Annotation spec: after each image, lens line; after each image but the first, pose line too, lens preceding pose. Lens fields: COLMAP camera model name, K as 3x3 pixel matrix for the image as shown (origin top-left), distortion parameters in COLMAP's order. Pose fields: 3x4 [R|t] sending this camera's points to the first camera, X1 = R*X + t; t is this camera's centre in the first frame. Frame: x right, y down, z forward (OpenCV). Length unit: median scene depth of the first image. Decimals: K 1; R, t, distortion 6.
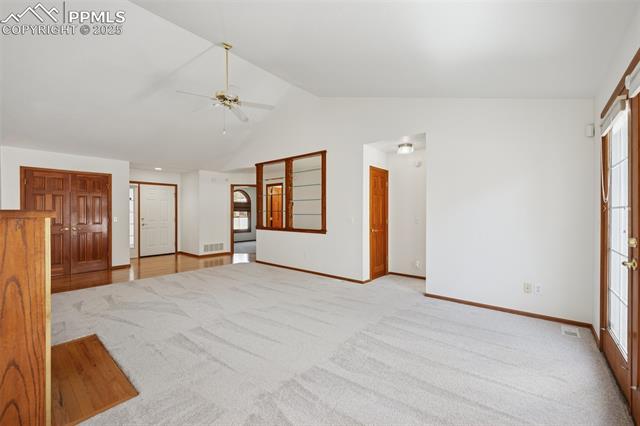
lens RADIAL K [[266.9, 0, 316.3], [0, 266.9, 214.4], [0, 0, 1]] dist [-0.003338, -0.000157]
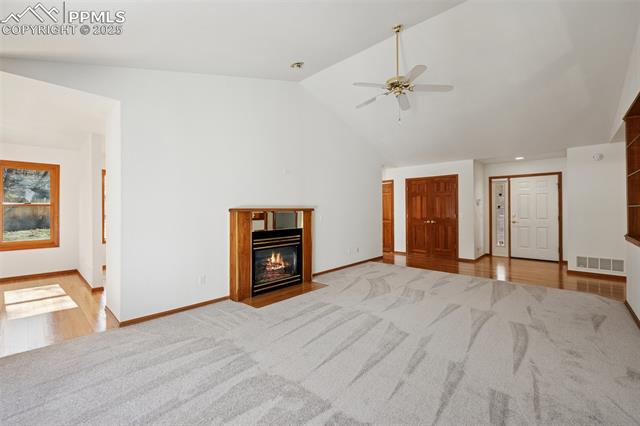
lens RADIAL K [[266.9, 0, 316.9], [0, 266.9, 208.2], [0, 0, 1]] dist [-0.003338, -0.000157]
pose [[-0.045963, -0.003244, -0.998938, 0.361441], [-0.005387, 0.999981, -0.002999, -0.003940], [0.998929, 0.005244, -0.045979, 0.465183]]
